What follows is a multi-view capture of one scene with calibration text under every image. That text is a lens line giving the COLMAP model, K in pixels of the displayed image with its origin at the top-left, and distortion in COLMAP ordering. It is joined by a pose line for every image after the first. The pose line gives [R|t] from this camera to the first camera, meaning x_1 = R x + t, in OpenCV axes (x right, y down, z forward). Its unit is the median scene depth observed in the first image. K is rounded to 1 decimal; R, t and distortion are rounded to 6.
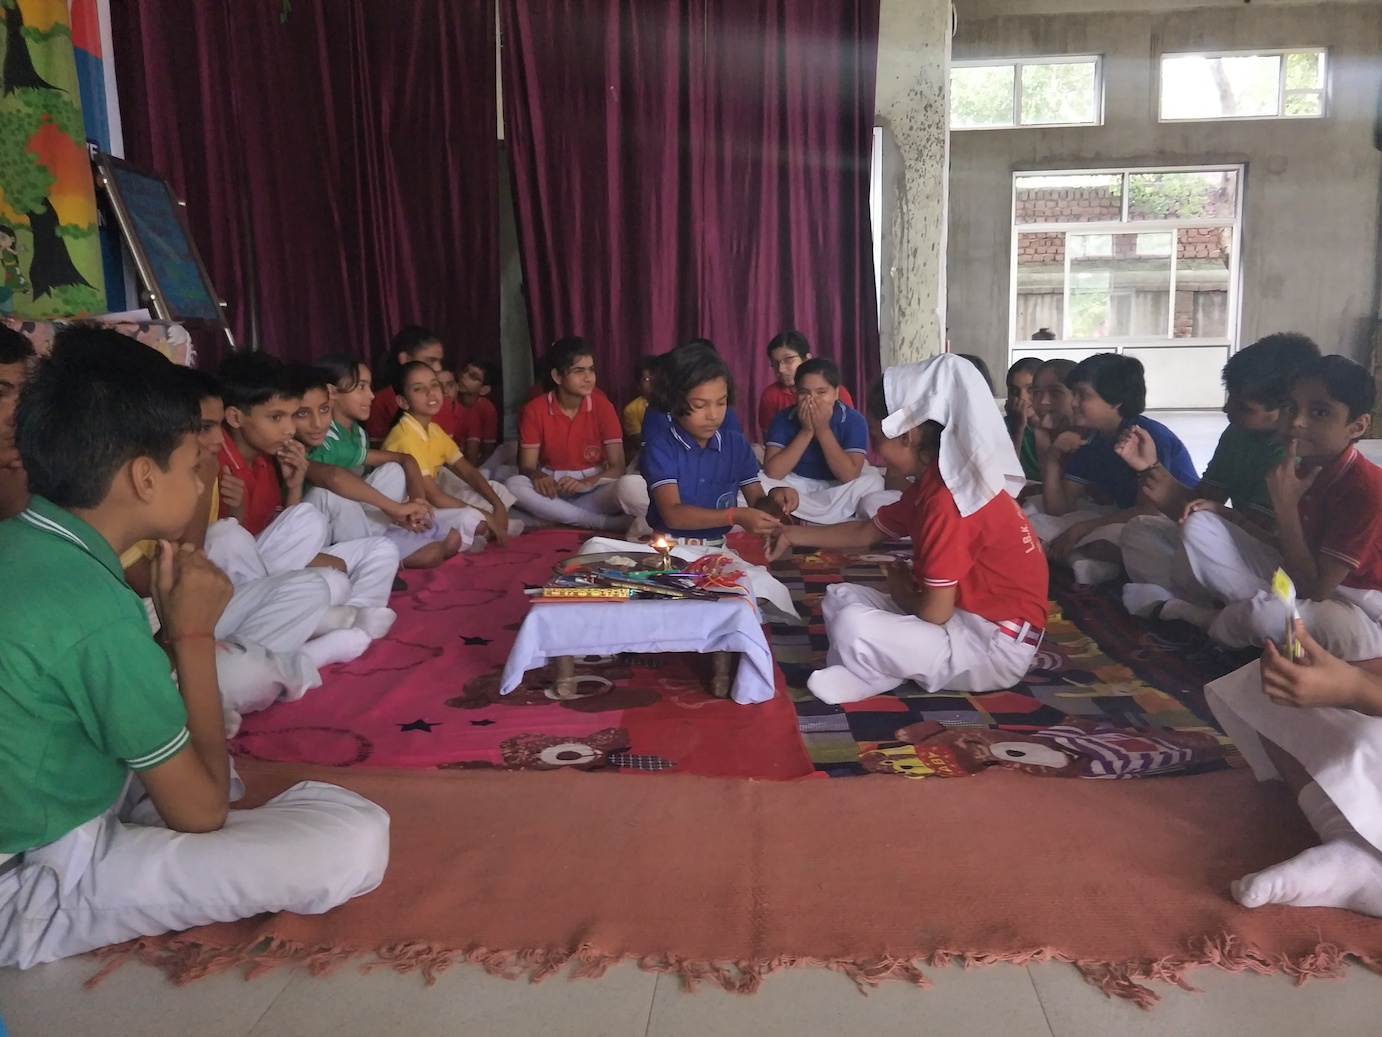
lens RADIAL K [[1137.6, 0, 691.1], [0, 1137.6, 451.0], [0, 0, 1]] dist [0.010395, 0.001510]
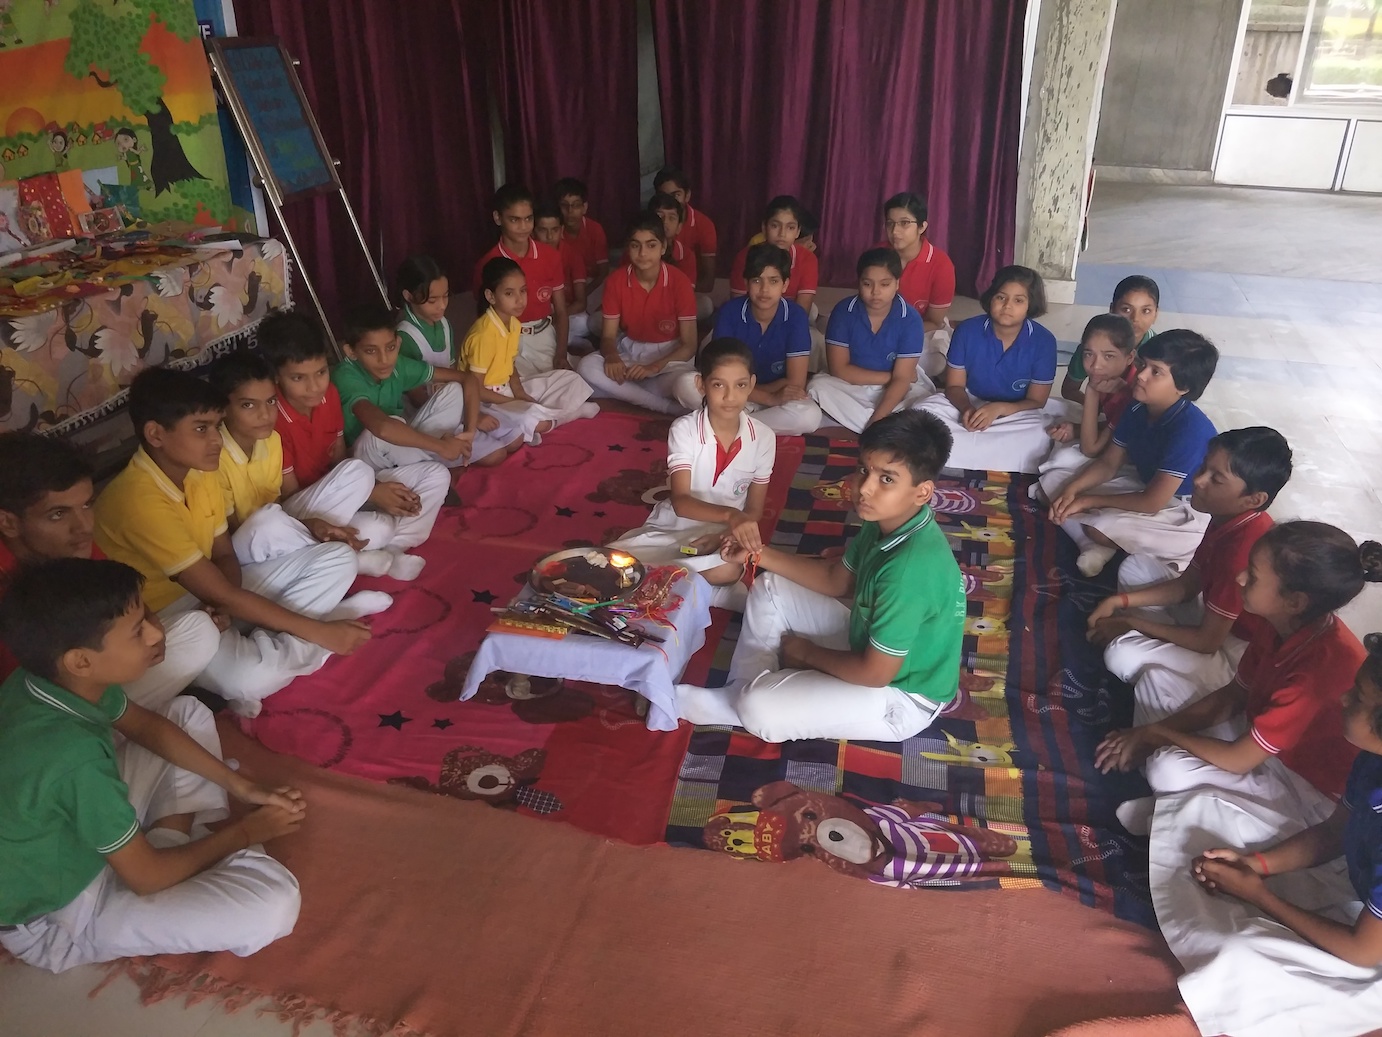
lens RADIAL K [[1115.4, 0, 652.0], [0, 1115.4, 517.5], [0, 0, 1]] dist [0.006121, -0.010814]
pose [[0.981376, 0.101346, -0.163186, 0.112995], [-0.049829, 0.954731, 0.293266, -0.179381], [0.185520, -0.279673, 0.942001, -0.028408]]
